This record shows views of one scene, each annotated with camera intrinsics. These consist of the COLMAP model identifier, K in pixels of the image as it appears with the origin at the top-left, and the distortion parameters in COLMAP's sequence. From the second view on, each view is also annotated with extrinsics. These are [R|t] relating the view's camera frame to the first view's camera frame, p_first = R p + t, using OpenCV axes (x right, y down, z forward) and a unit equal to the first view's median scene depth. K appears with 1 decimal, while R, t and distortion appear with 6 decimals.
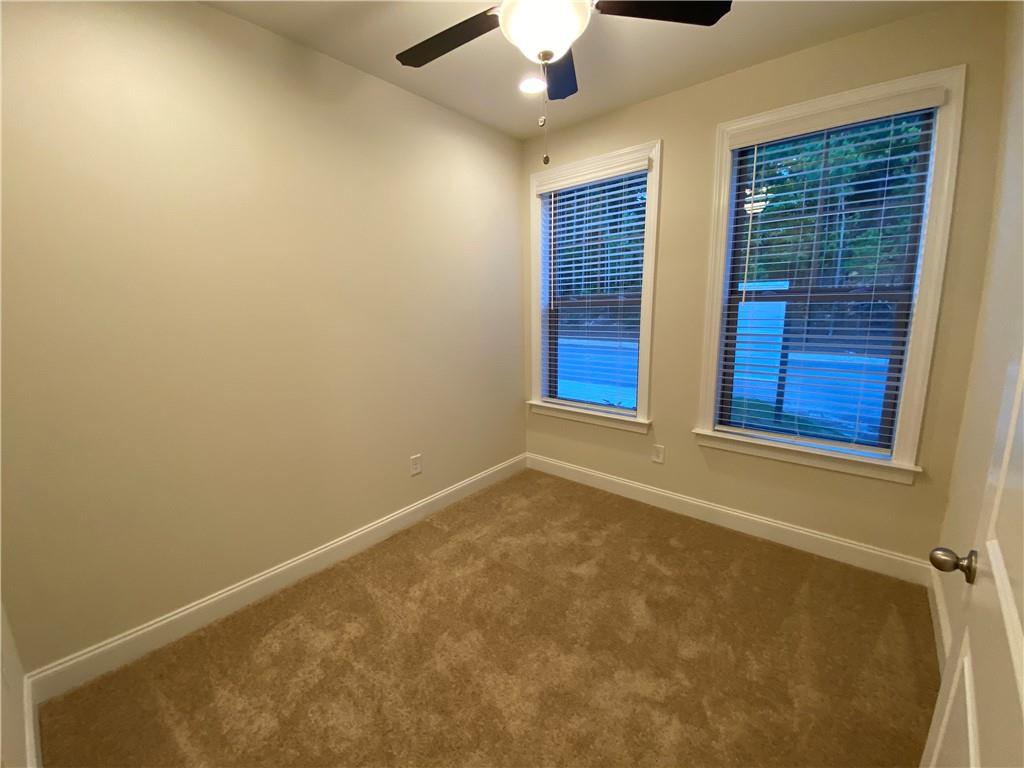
lens RADIAL K [[419.0, 0, 514.6], [0, 419.0, 378.8], [0, 0, 1]] dist [0.104648, -0.045460]
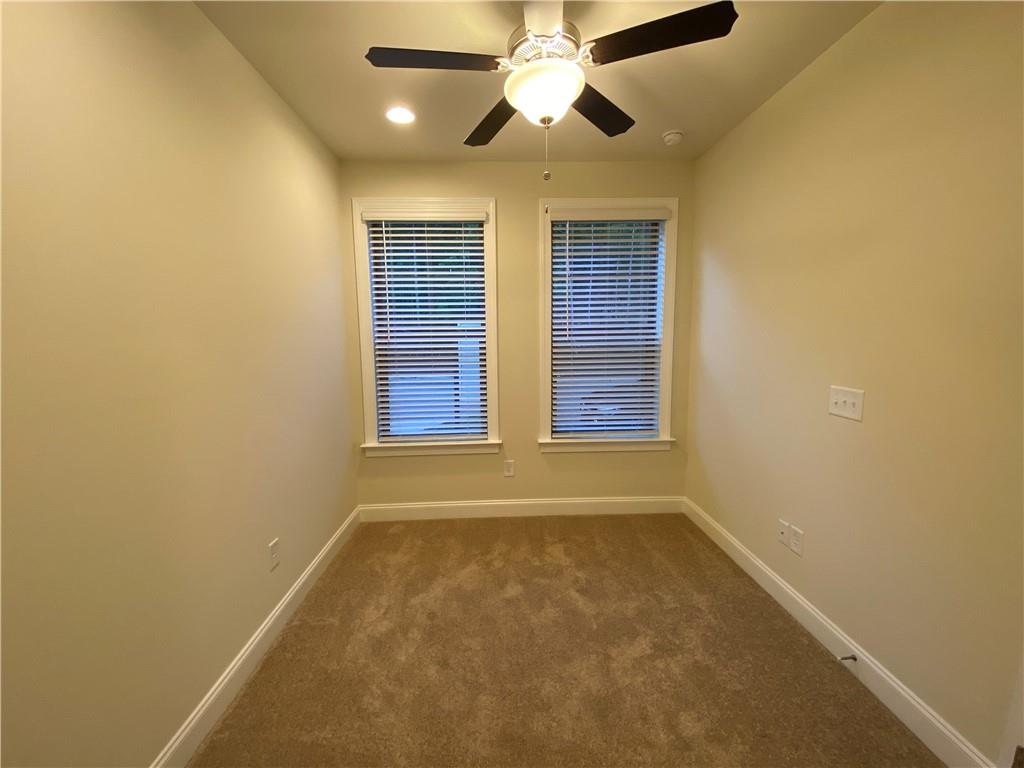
lens RADIAL K [[419.0, 0, 514.6], [0, 419.0, 378.8], [0, 0, 1]] dist [0.104648, -0.045460]
pose [[0.754468, -0.065701, 0.653041, -0.401676], [0.119973, 0.992019, -0.038802, -0.014974], [-0.645279, 0.107622, 0.756328, 0.141196]]
